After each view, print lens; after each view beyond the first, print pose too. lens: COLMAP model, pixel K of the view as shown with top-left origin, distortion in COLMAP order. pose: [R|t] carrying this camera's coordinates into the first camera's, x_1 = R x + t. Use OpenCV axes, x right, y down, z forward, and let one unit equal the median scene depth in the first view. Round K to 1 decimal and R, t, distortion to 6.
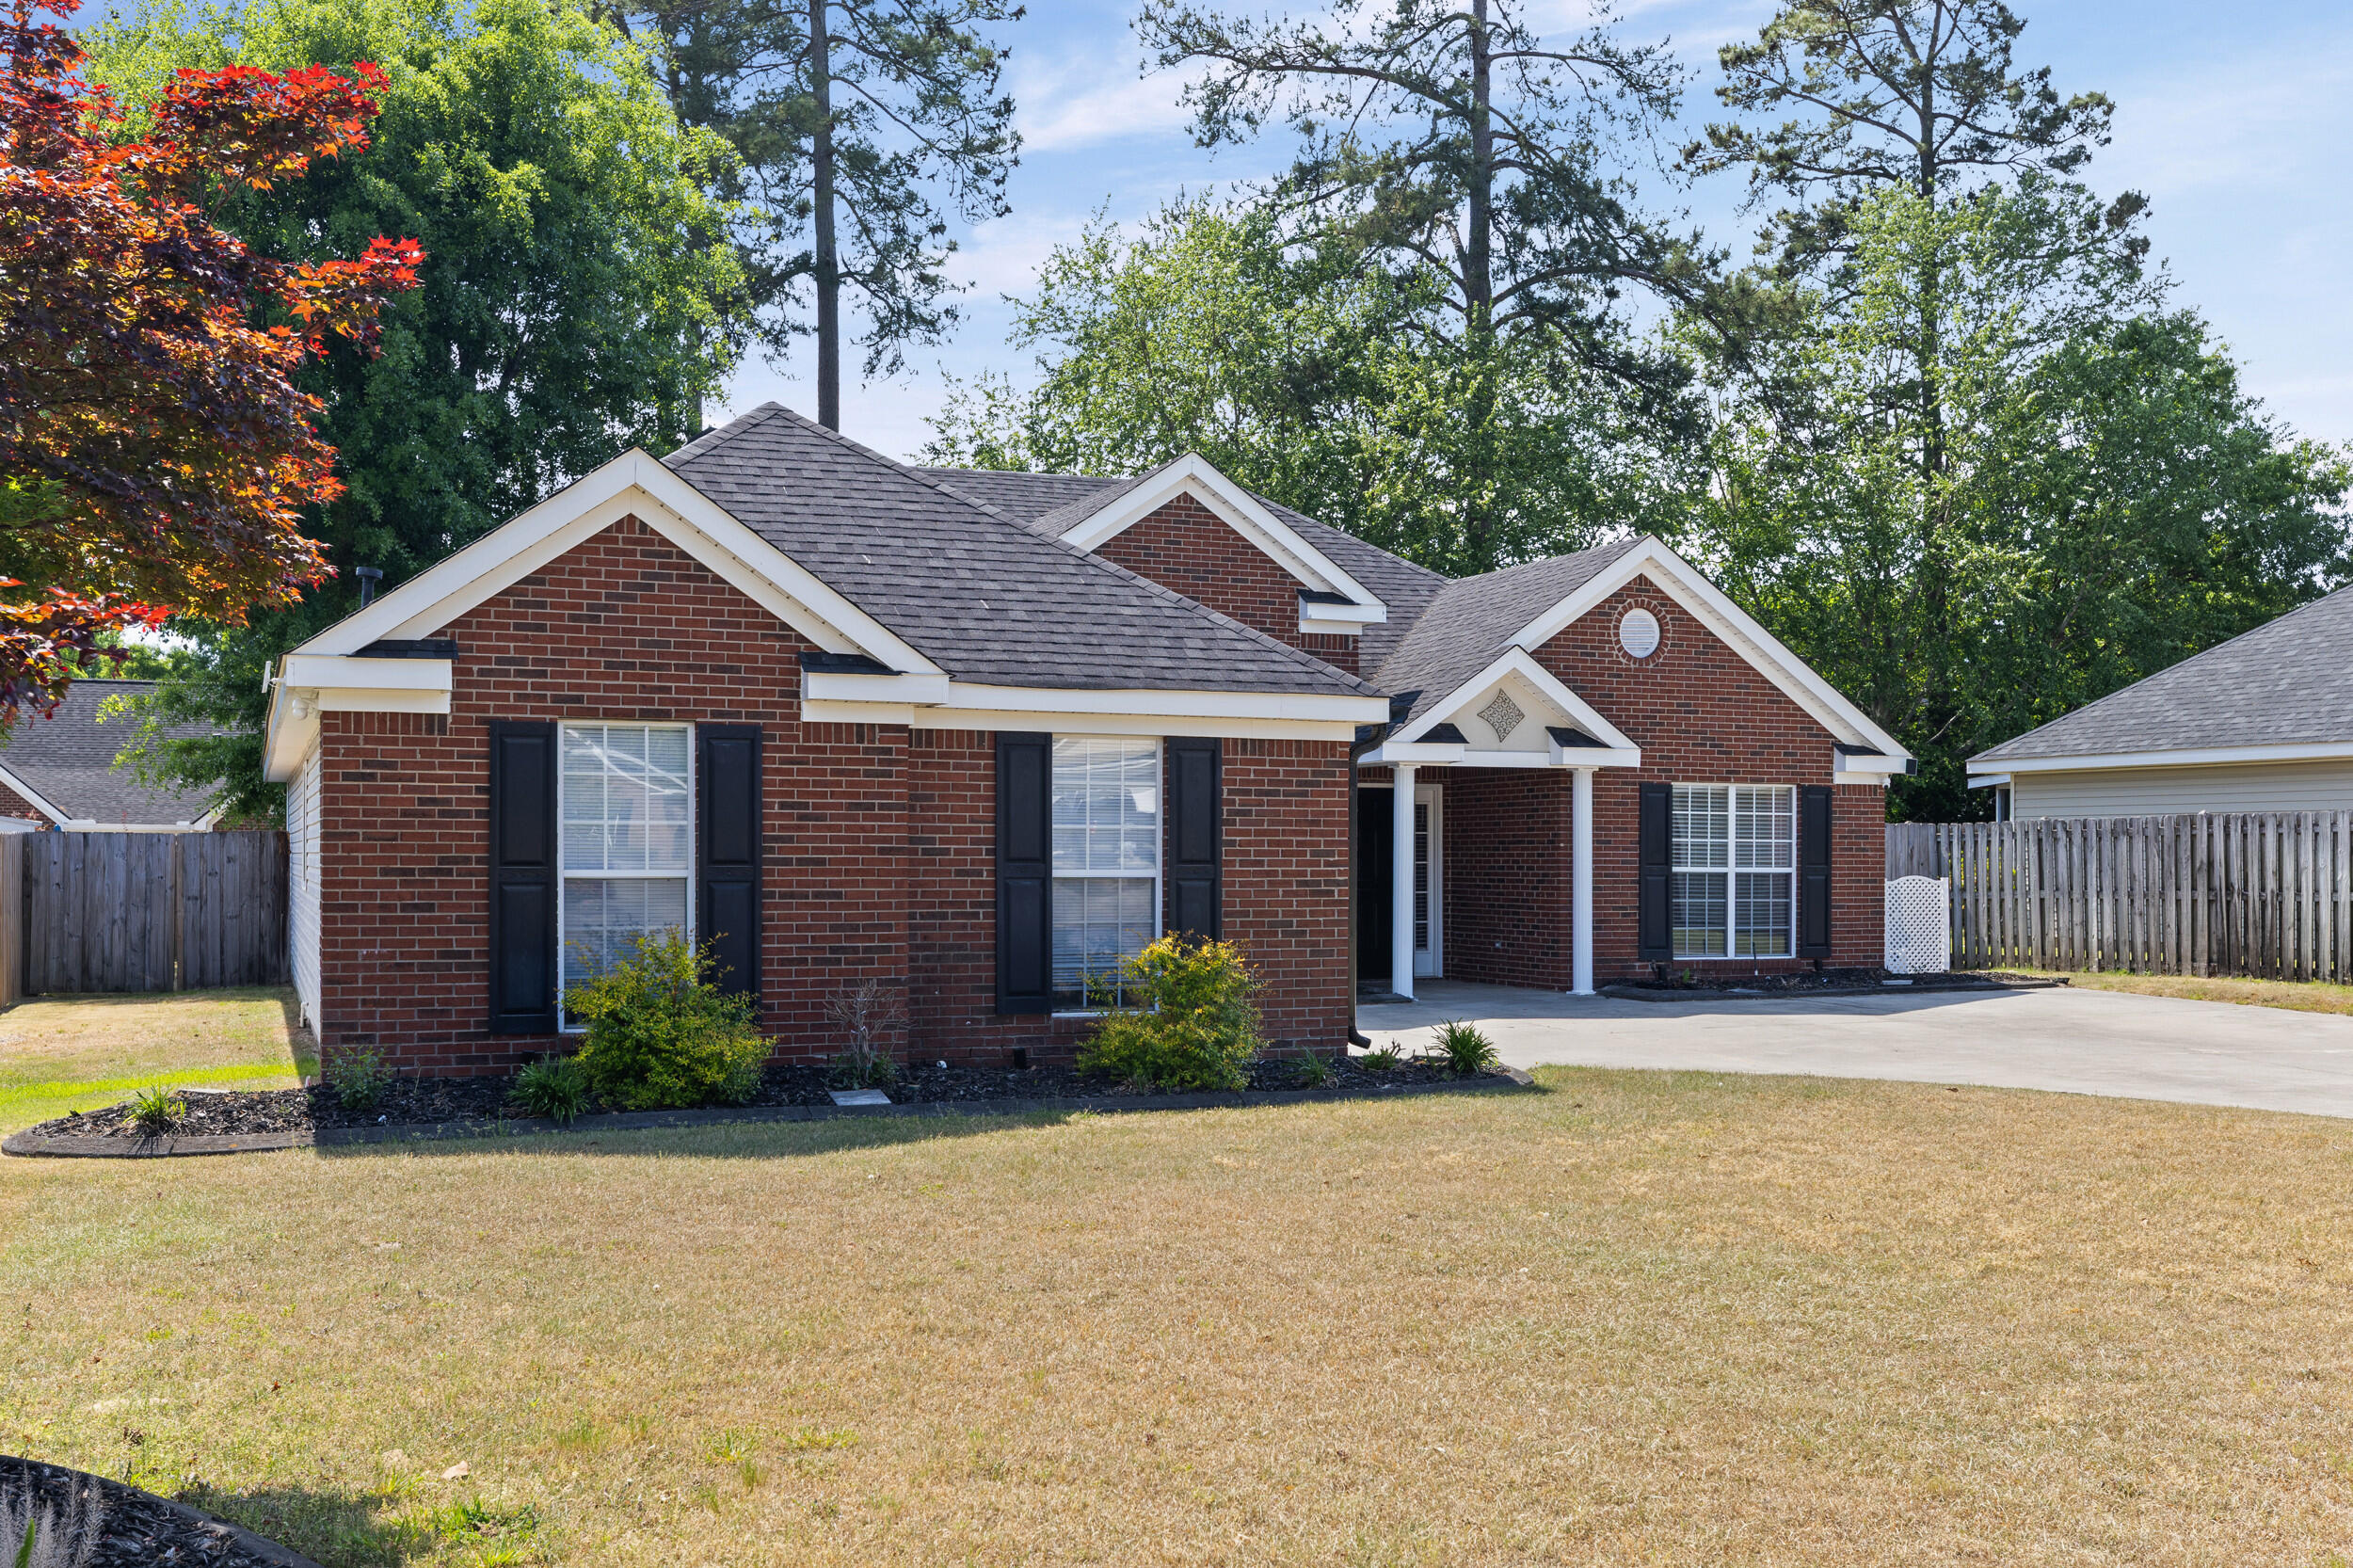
lens RADIAL K [[2396.9, 0, 1176.5], [0, 2396.9, 852.1], [0, 0, 1]] dist [-0.006328, 0.003795]
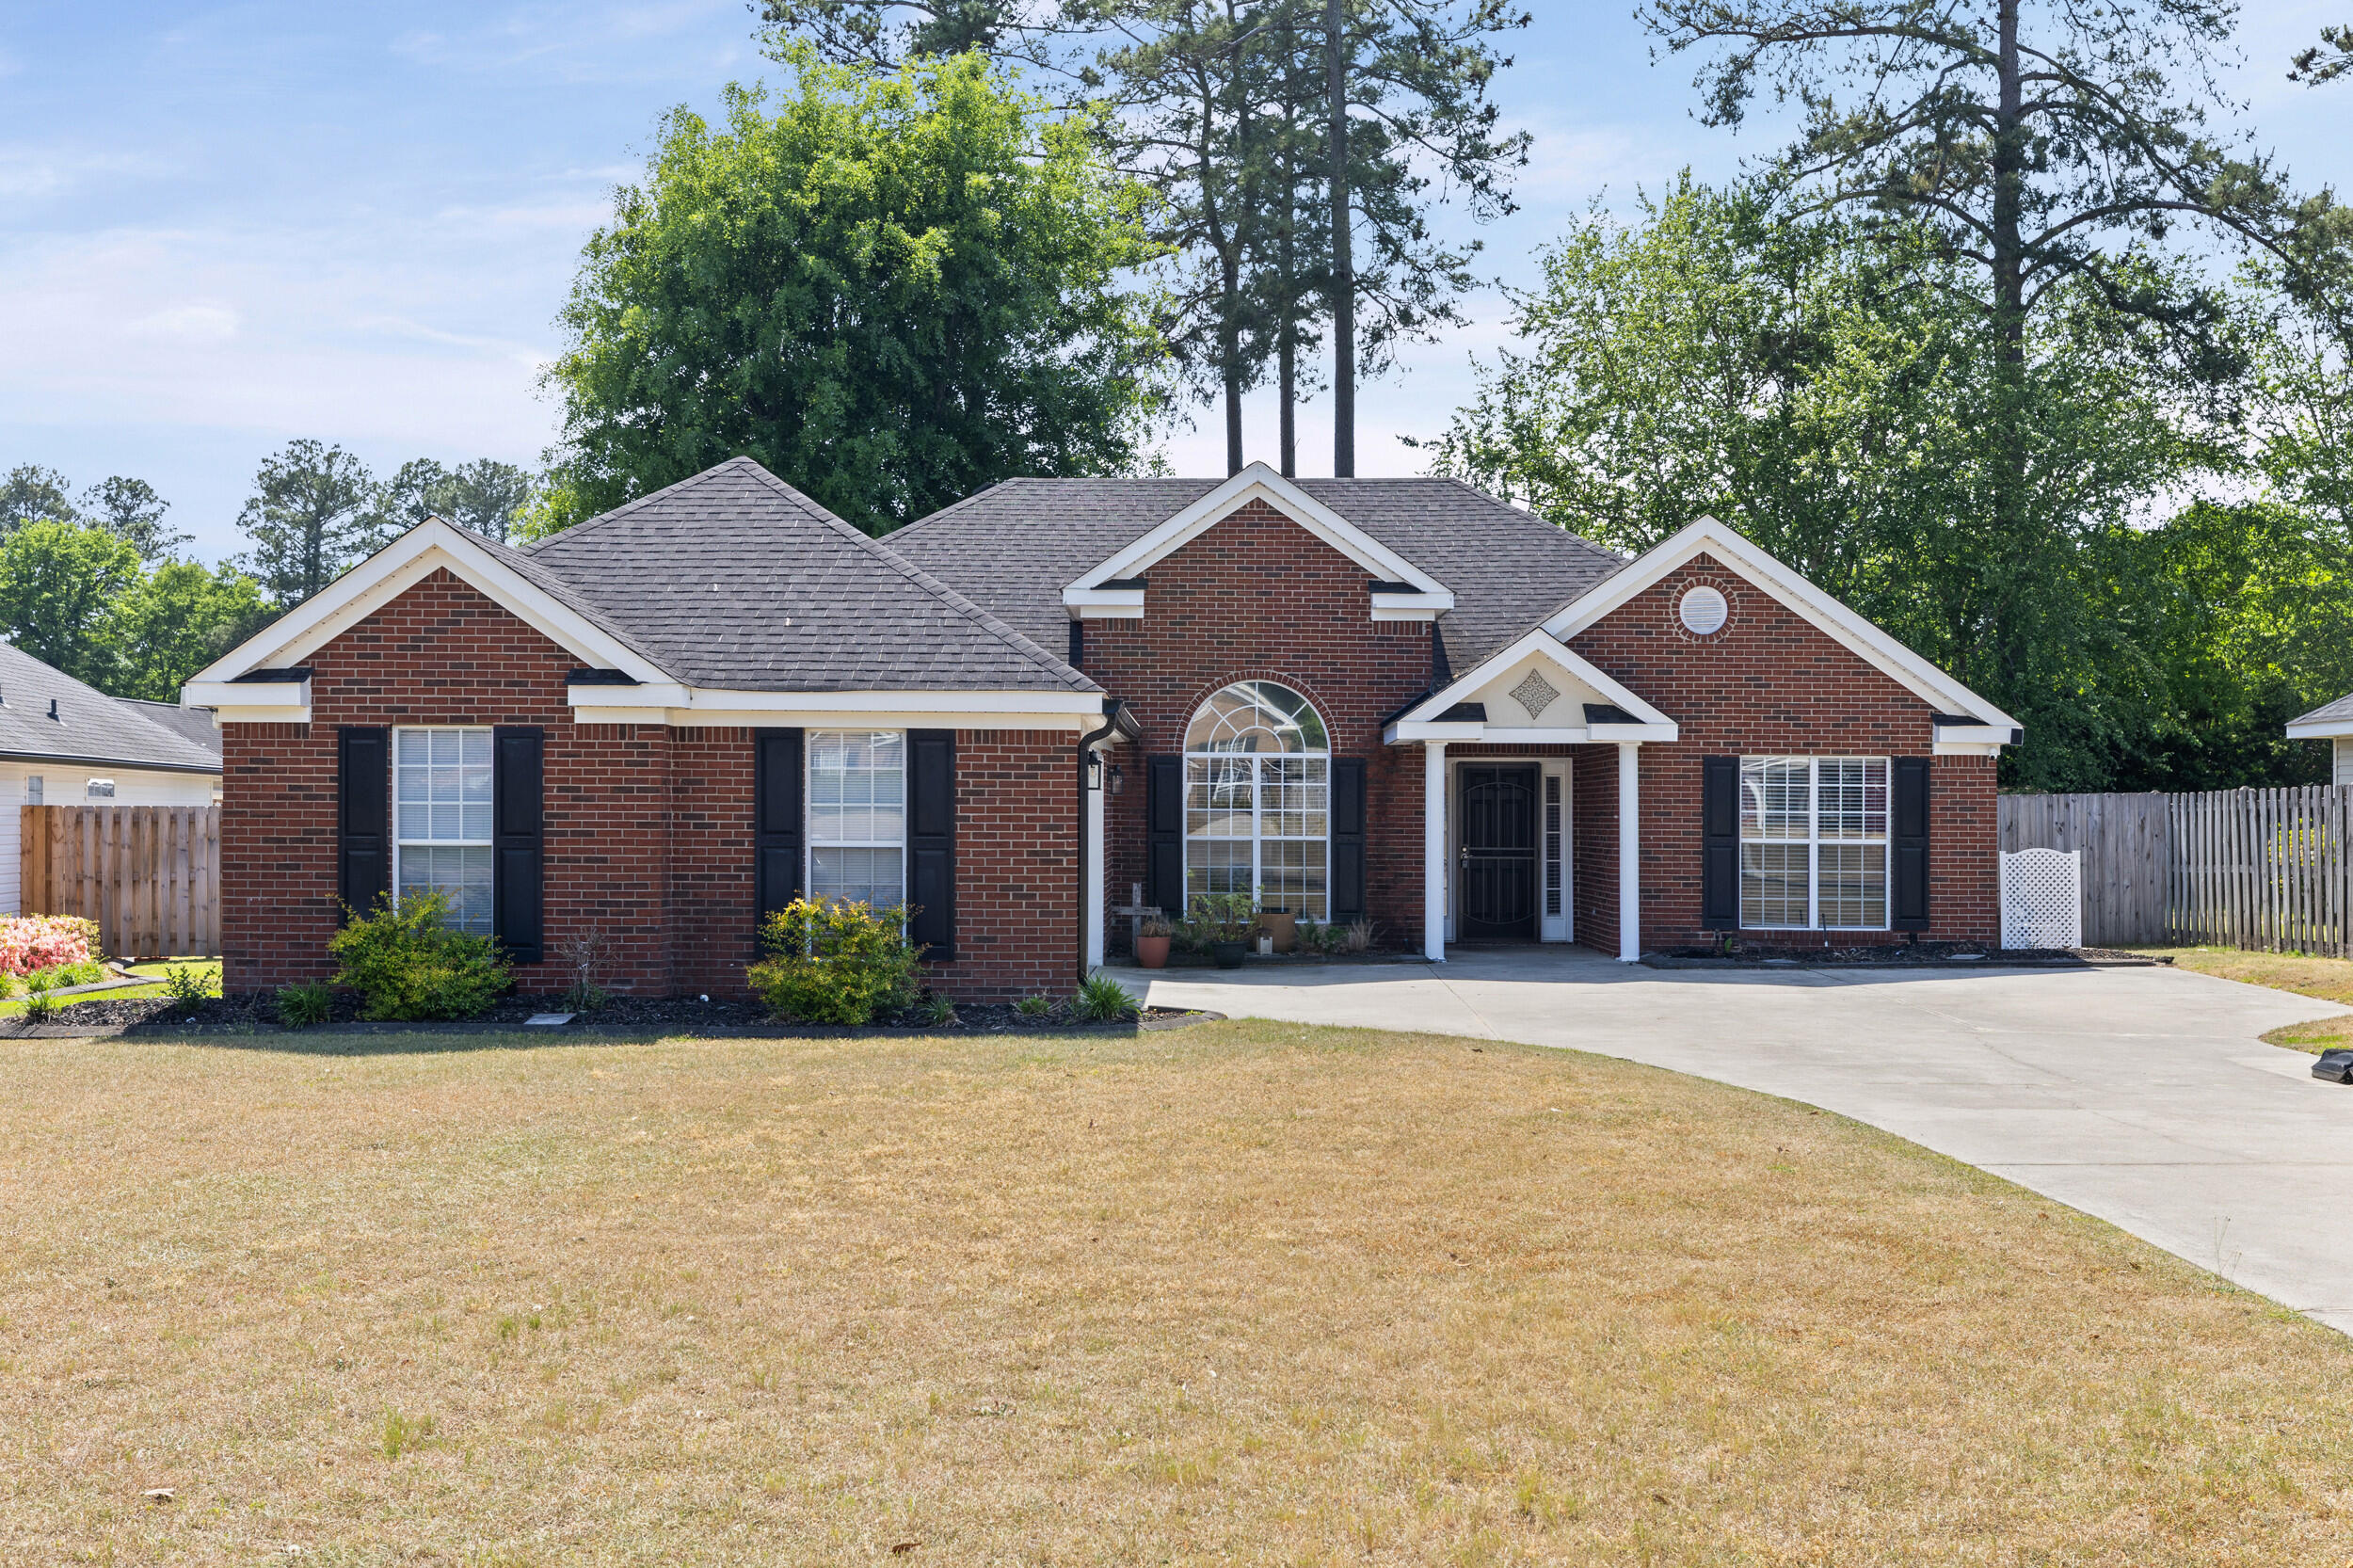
lens RADIAL K [[2354.8, 0, 1176.5], [0, 2354.8, 784.0], [0, 0, 1]] dist [-0.018316, 0.114499]
pose [[0.923579, -0.003337, -0.383394, 0.570862], [-0.001257, 0.999930, -0.011732, -0.007463], [0.383406, 0.011317, 0.923510, -0.027053]]
